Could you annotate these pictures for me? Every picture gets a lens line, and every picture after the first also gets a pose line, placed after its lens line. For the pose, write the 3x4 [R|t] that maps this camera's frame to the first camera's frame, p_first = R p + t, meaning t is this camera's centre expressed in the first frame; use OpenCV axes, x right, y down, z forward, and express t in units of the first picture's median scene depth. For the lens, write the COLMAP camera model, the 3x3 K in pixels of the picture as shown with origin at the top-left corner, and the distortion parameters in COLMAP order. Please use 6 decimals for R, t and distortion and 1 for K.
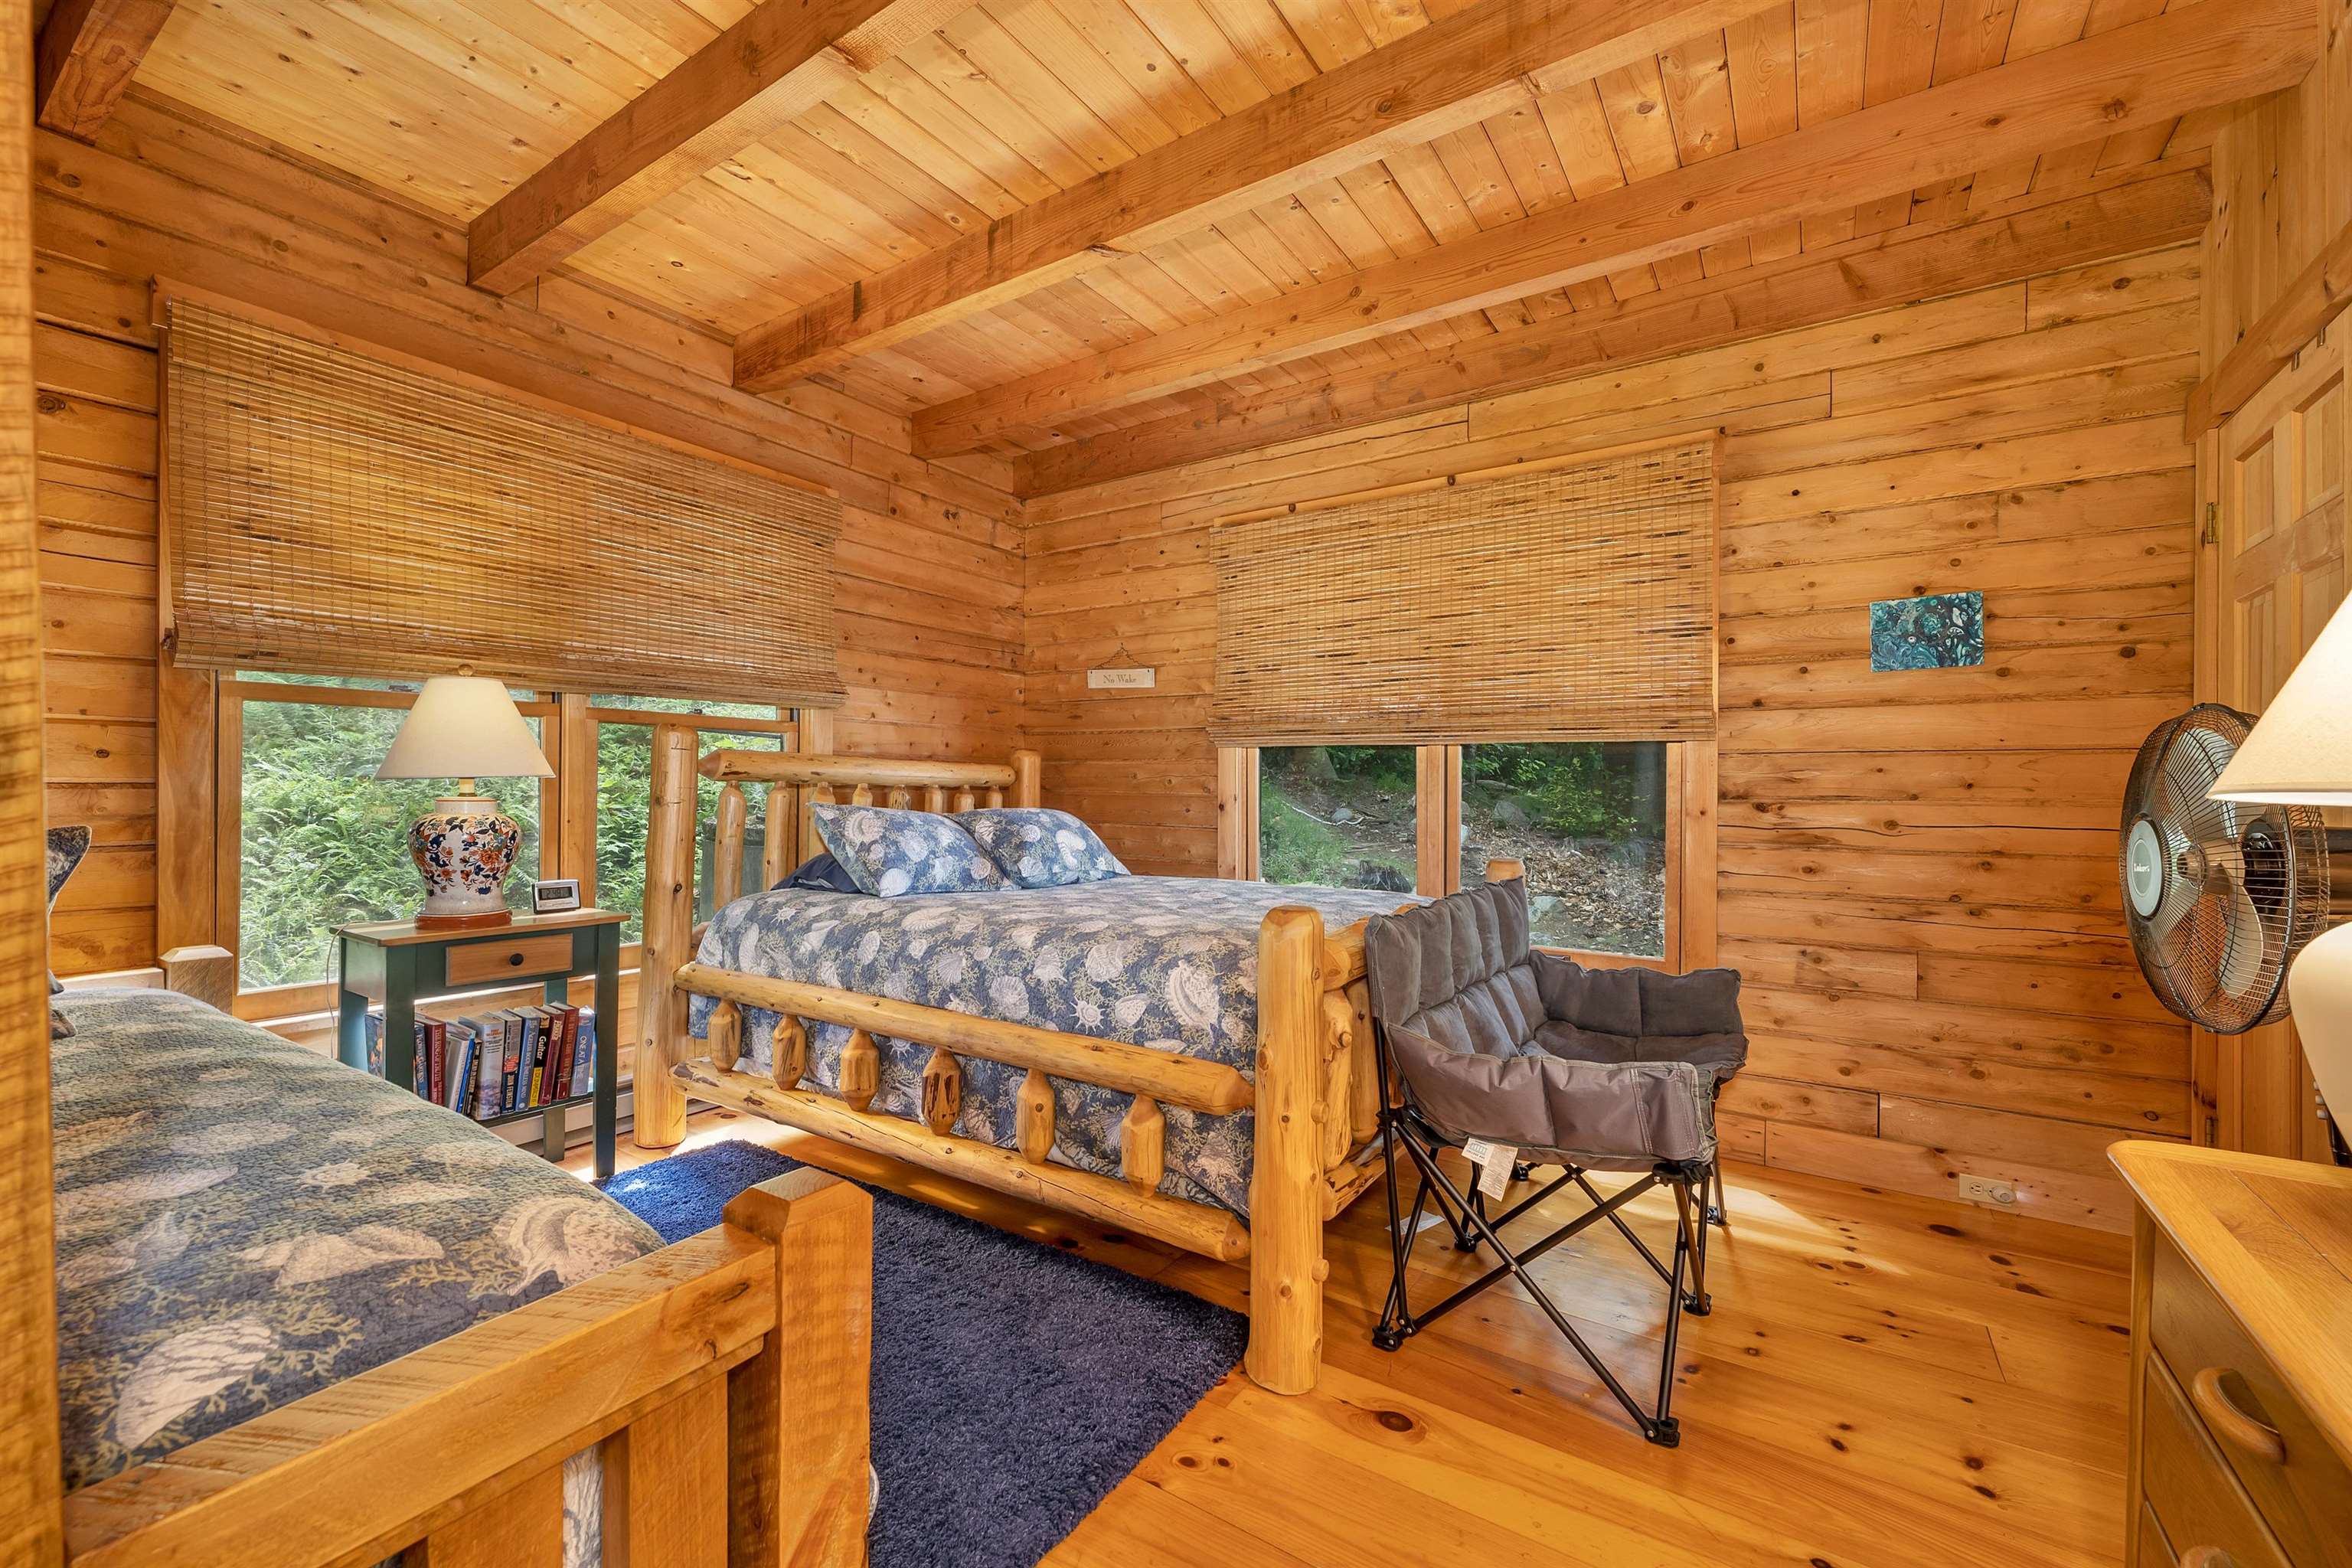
lens RADIAL K [[965.1, 0, 1176.0], [0, 965.1, 784.0], [0, 0, 1]] dist [0.001999, -0.000199]
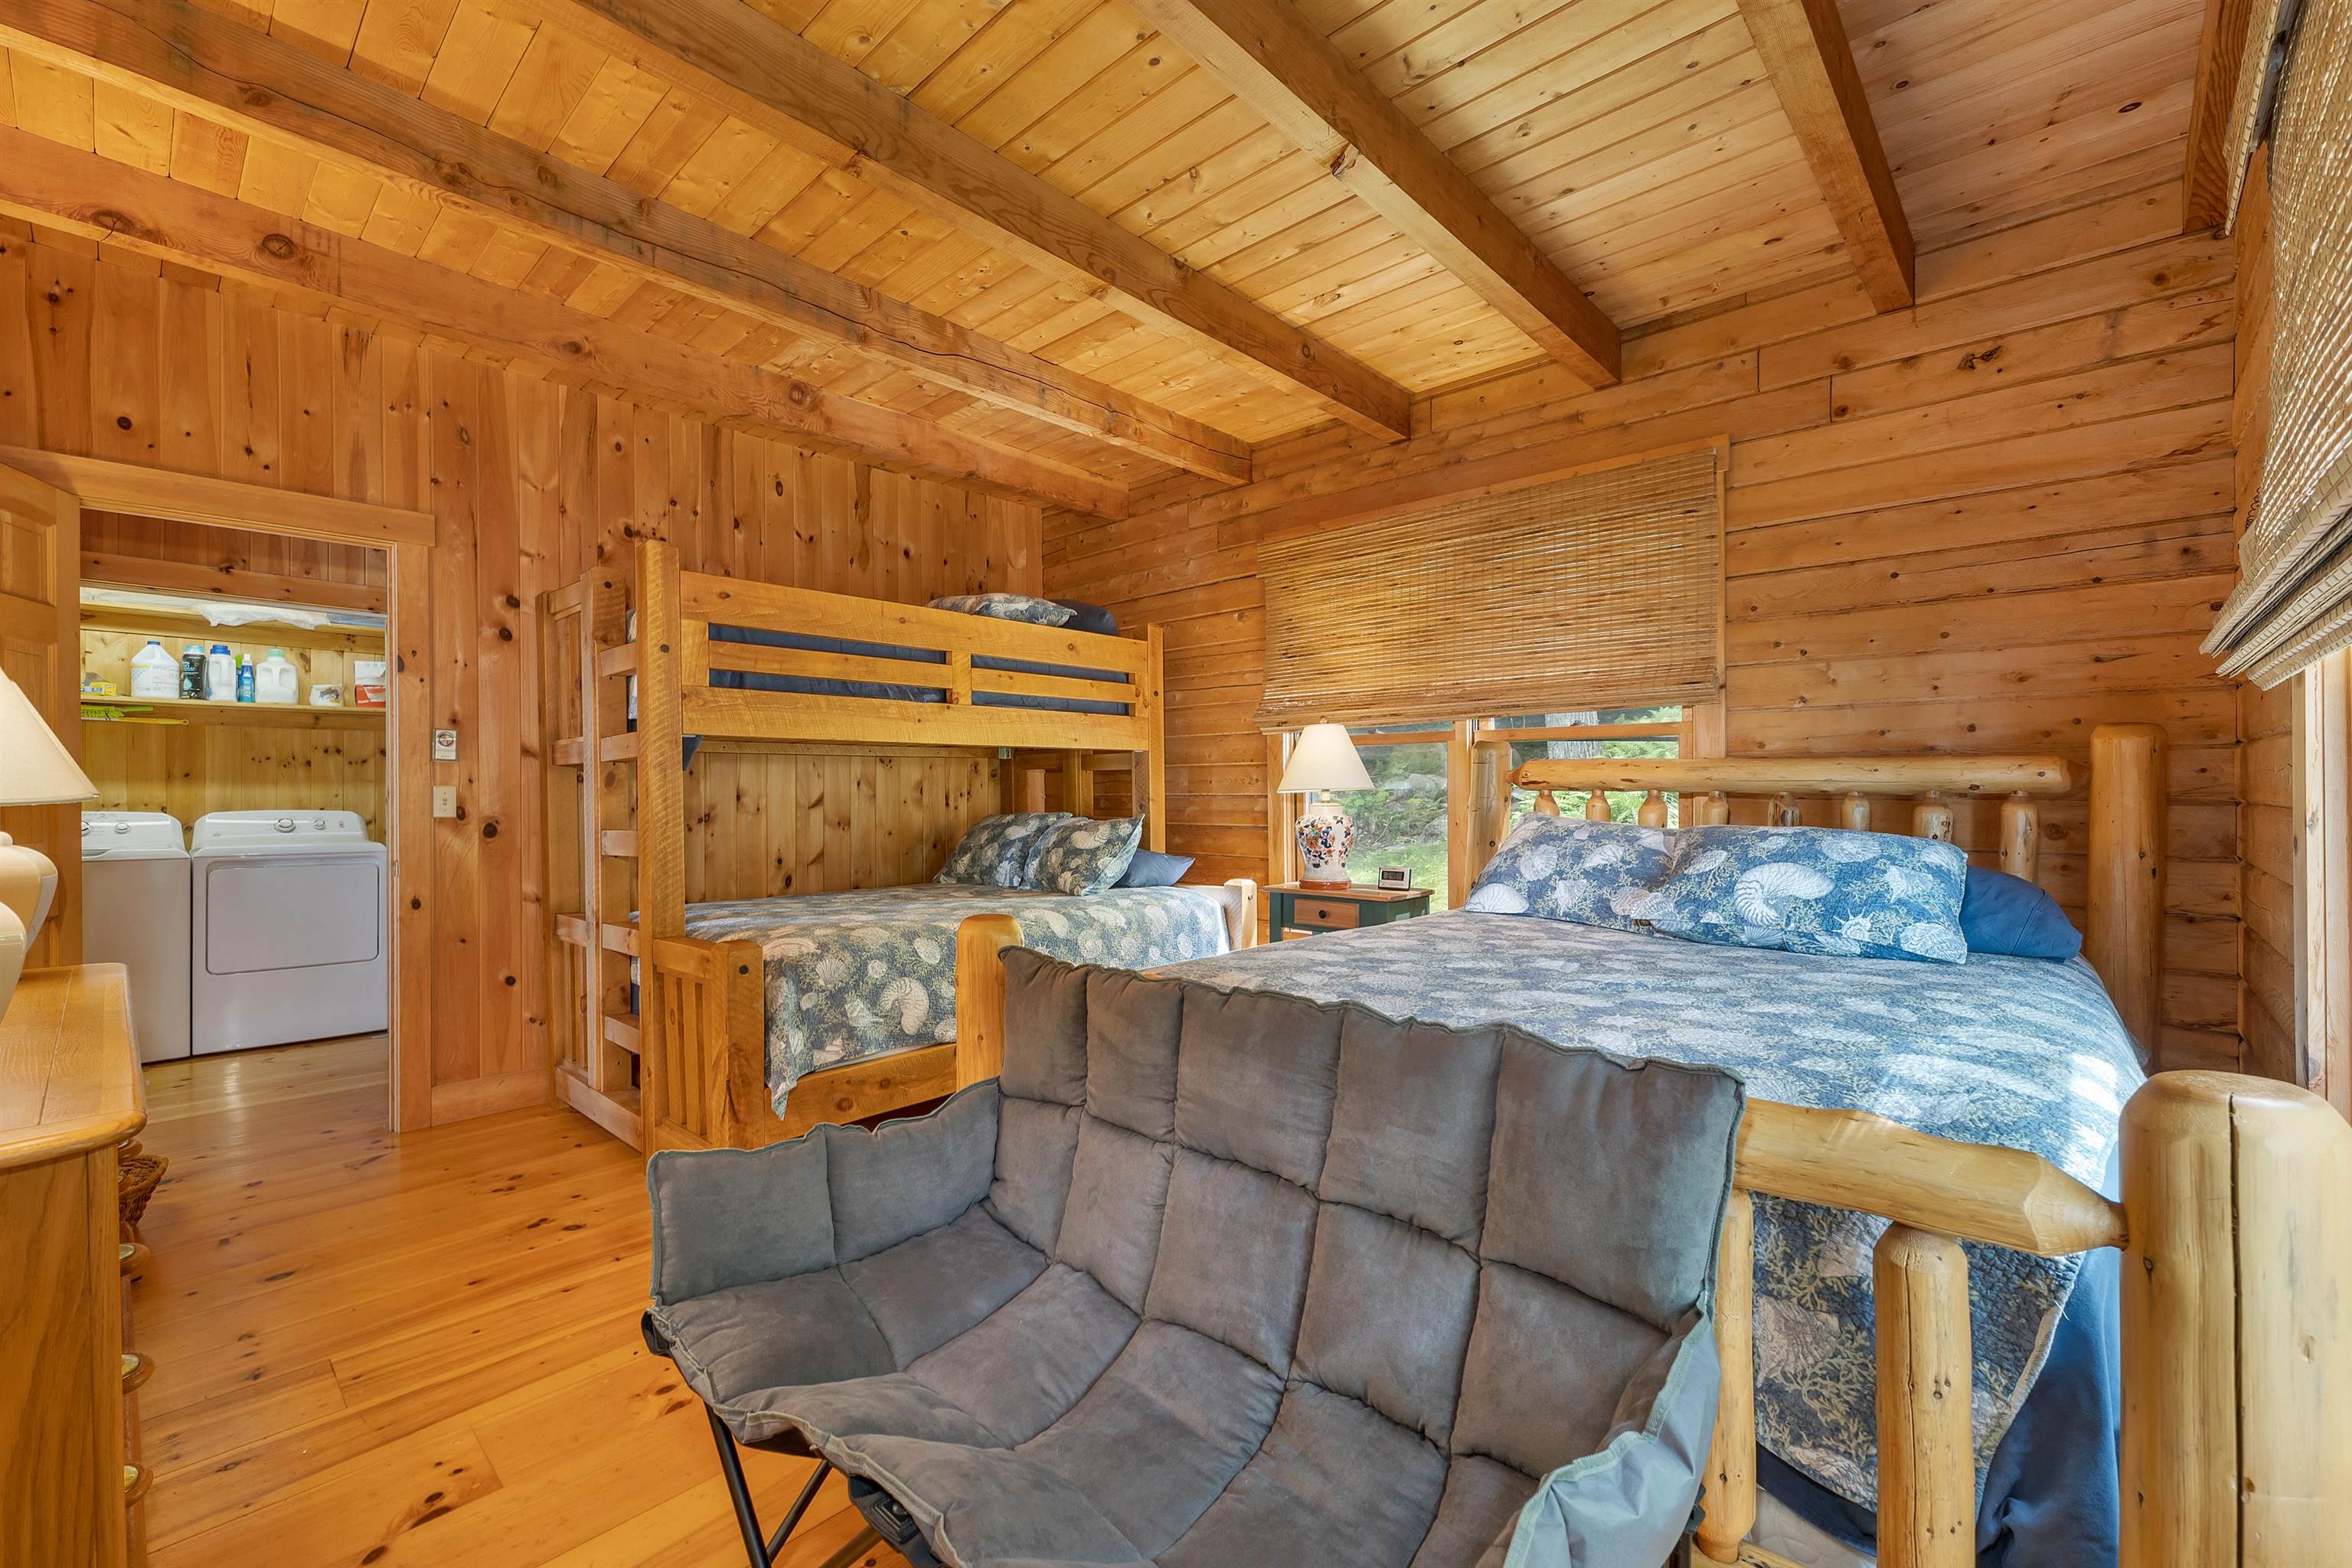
lens RADIAL K [[965.1, 0, 1176.0], [0, 965.1, 784.0], [0, 0, 1]] dist [0.001999, -0.000199]
pose [[-0.156813, -0.014978, -0.987515, 0.583391], [0.003881, 0.999868, -0.015782, 0.005086], [0.987621, -0.006308, -0.156734, 0.736258]]
